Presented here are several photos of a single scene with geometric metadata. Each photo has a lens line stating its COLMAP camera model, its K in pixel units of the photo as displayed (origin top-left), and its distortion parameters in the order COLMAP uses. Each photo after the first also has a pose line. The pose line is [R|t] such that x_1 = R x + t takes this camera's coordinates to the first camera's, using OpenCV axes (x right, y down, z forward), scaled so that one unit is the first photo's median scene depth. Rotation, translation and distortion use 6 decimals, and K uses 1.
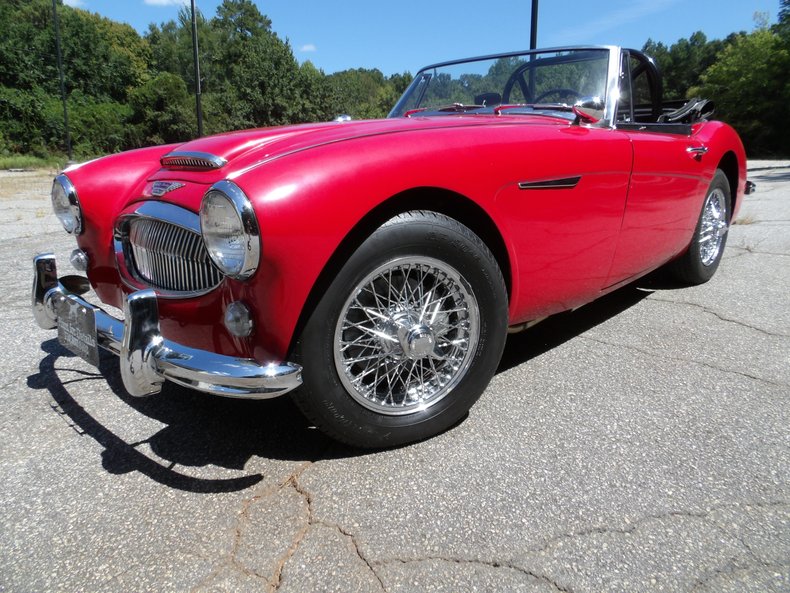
lens RADIAL K [[551.9, 0, 395.2], [0, 551.9, 294.4], [0, 0, 1]] dist [-0.001068, 0.004520]
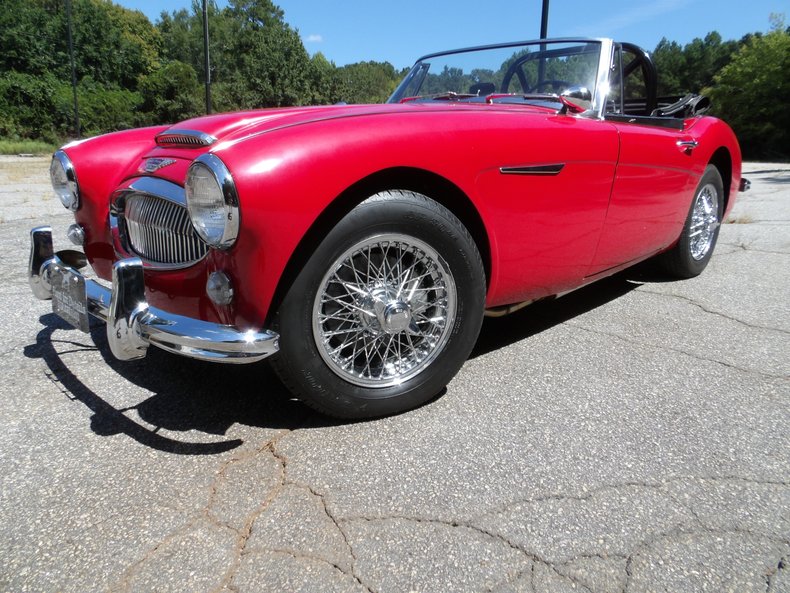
lens RADIAL K [[551.9, 0, 395.2], [0, 551.9, 294.4], [0, 0, 1]] dist [-0.001068, 0.004520]
pose [[0.999623, 0.025959, -0.008994, 0.048594], [-0.025867, 0.999613, 0.010210, 0.031676], [0.009256, -0.009974, 0.999907, -0.036603]]
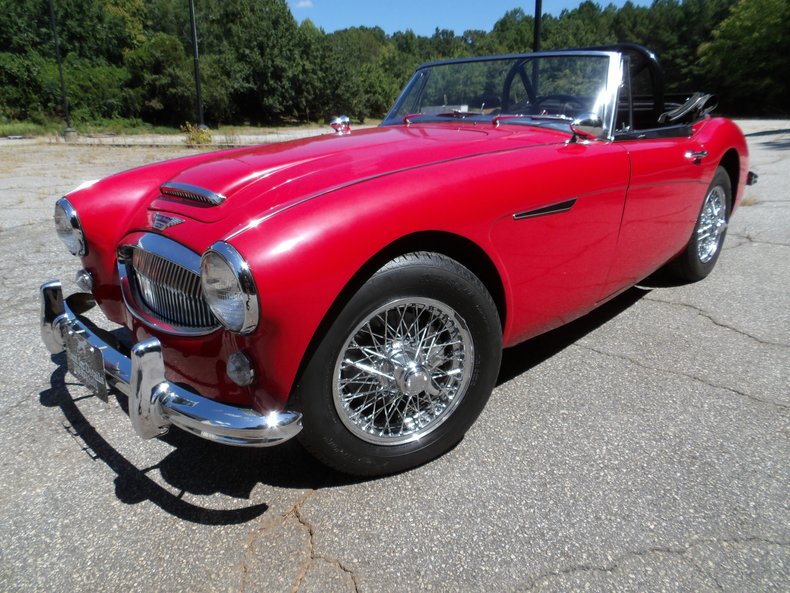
lens RADIAL K [[550.3, 0, 395.0], [0, 550.3, 296.5], [0, 0, 1]] dist [0.004538, -0.001933]
pose [[0.999948, -0.006961, -0.007395, 0.014450], [0.007438, 0.997752, 0.066596, -0.132557], [0.006915, -0.066648, 0.997753, -0.023017]]
